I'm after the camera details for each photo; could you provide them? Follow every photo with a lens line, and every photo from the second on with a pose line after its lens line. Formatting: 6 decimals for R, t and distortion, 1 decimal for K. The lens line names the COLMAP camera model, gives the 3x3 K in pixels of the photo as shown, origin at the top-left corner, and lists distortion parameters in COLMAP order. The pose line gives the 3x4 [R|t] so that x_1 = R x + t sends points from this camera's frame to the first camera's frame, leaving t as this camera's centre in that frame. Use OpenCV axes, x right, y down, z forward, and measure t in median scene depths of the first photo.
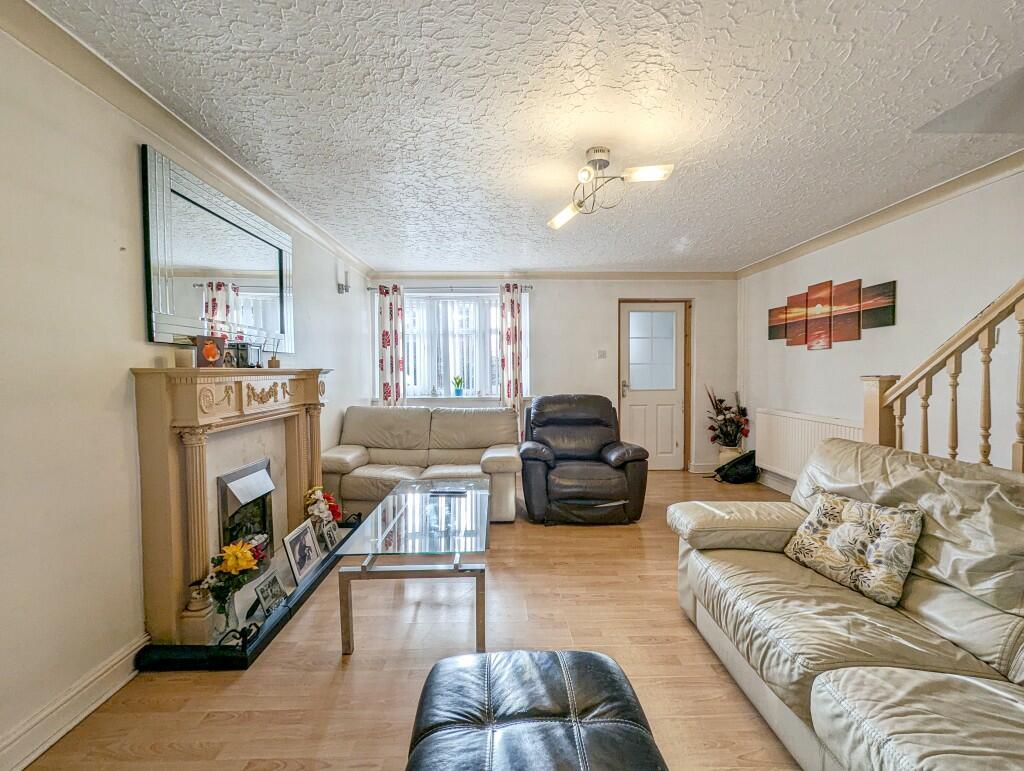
lens RADIAL K [[424.2, 0, 512.7], [0, 424.2, 386.0], [0, 0, 1]] dist [-0.000901, -0.000123]
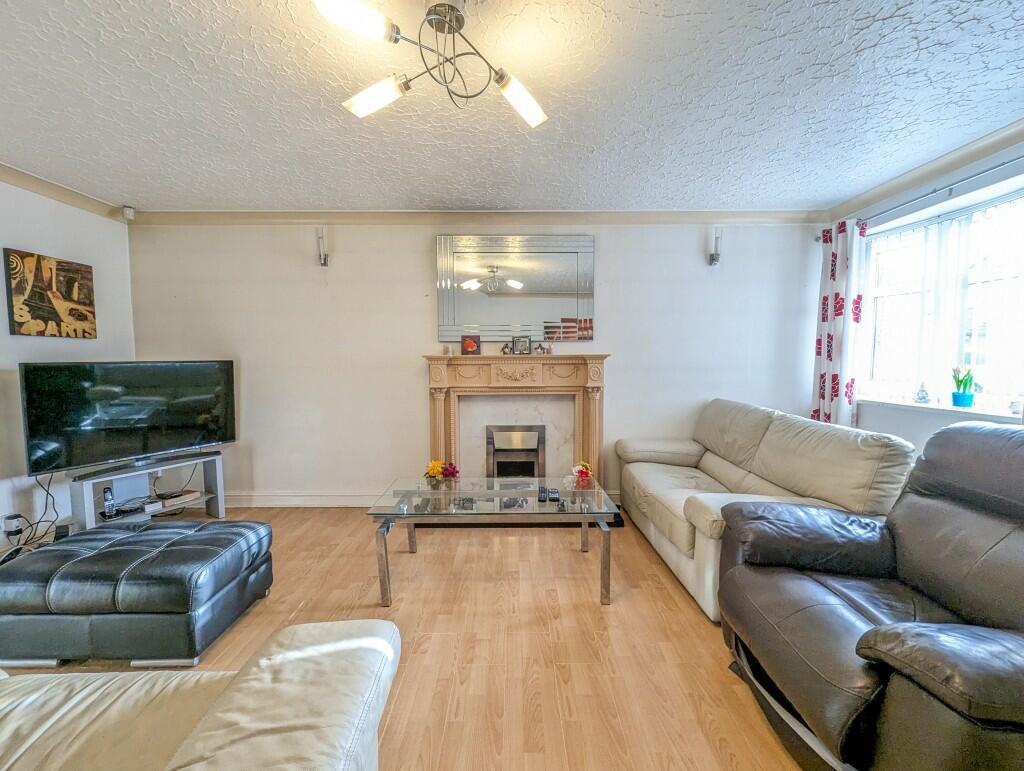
lens RADIAL K [[424.2, 0, 514.6], [0, 424.2, 388.0], [0, 0, 1]] dist [-0.000901, -0.000123]
pose [[-0.010131, 0.076508, -0.997017, 0.680409], [-0.032235, 0.996525, 0.076798, -0.035842], [0.999429, 0.032917, -0.007630, 0.901624]]
